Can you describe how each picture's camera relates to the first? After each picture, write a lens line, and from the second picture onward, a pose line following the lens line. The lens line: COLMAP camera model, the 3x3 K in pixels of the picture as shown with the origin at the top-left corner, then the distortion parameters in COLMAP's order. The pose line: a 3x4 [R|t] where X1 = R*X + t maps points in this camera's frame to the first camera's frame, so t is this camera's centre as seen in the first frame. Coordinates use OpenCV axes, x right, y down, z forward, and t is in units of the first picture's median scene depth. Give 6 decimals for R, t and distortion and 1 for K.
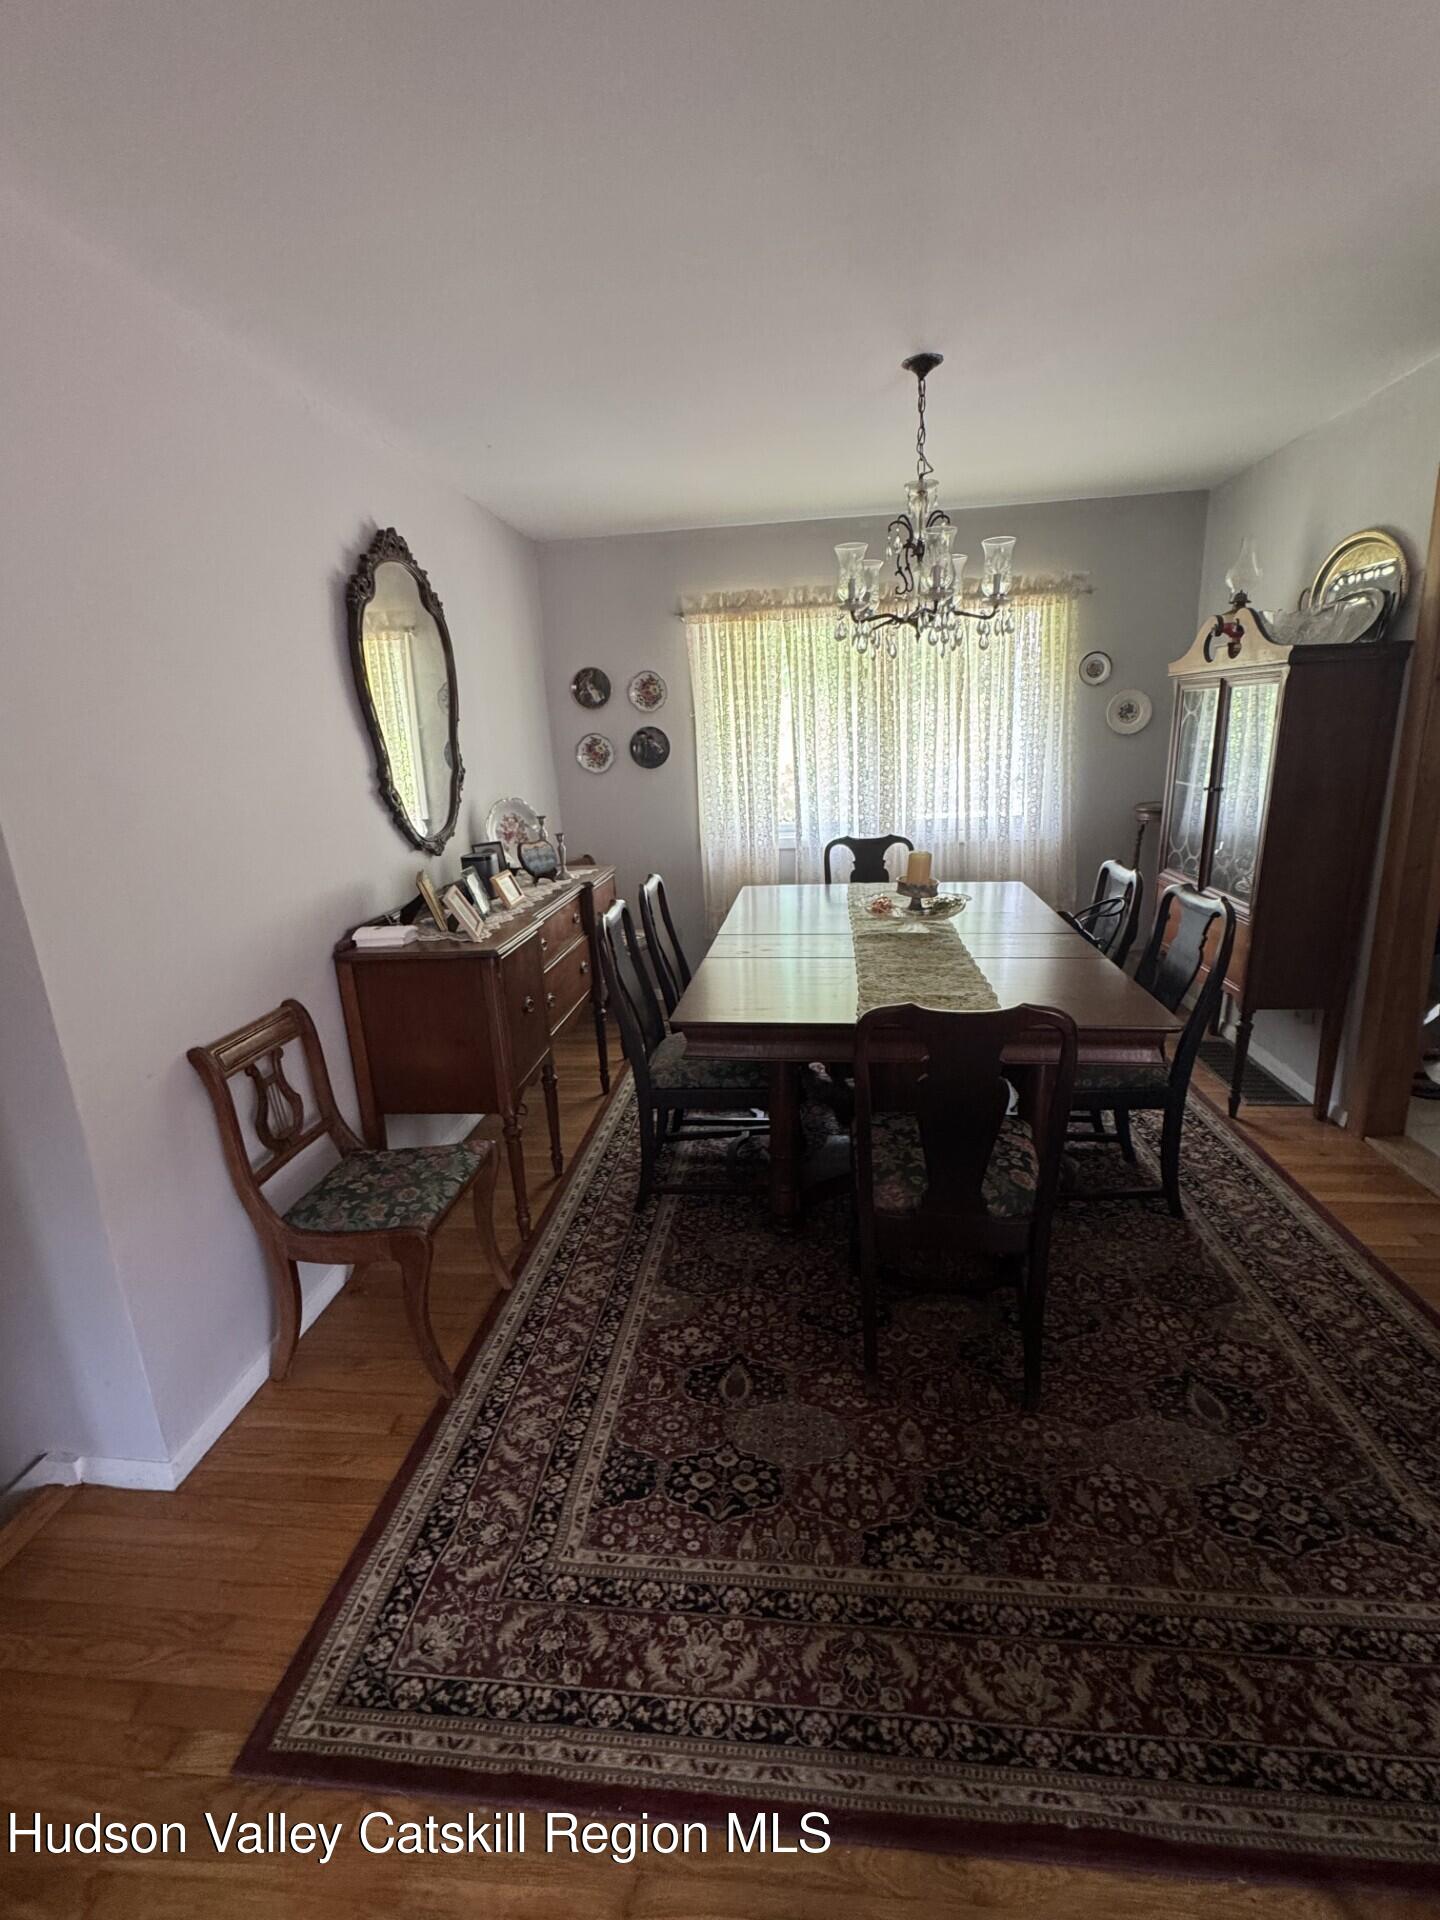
lens RADIAL K [[849.3, 0, 720.7], [0, 849.3, 960.2], [0, 0, 1]] dist [-0.003055, -0.000395]
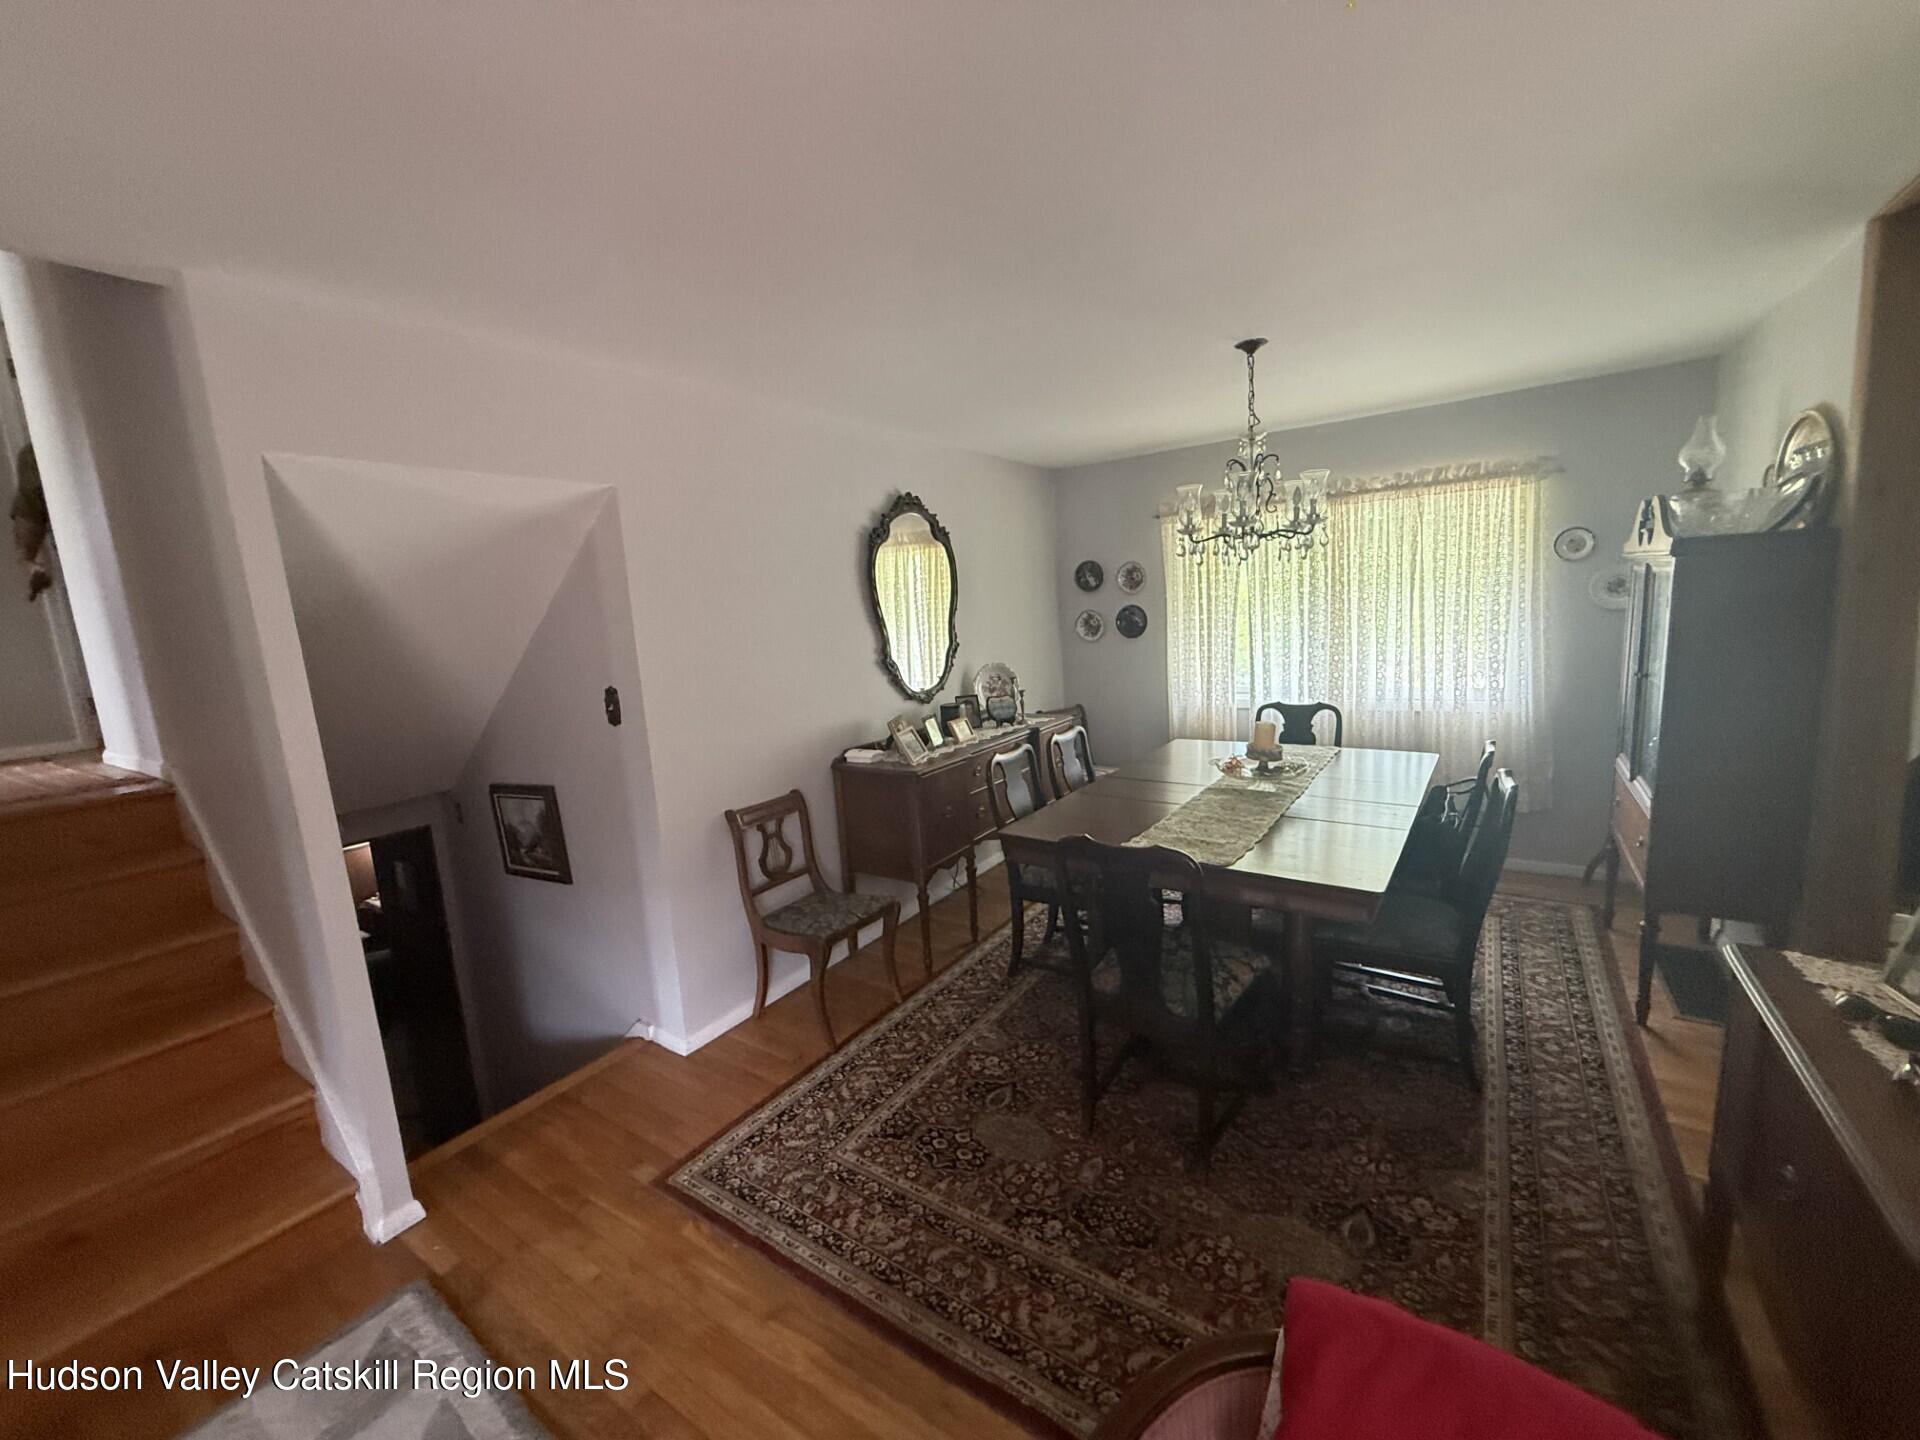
lens RADIAL K [[762.5, 0, 951.1], [0, 762.5, 724.6], [0, 0, 1]] dist [-0.001551, 0.000946]
pose [[0.878754, 0.062801, -0.473125, 0.442868], [-0.100630, 0.993400, -0.055043, -0.027987], [0.466546, 0.095980, 0.879274, -0.170823]]
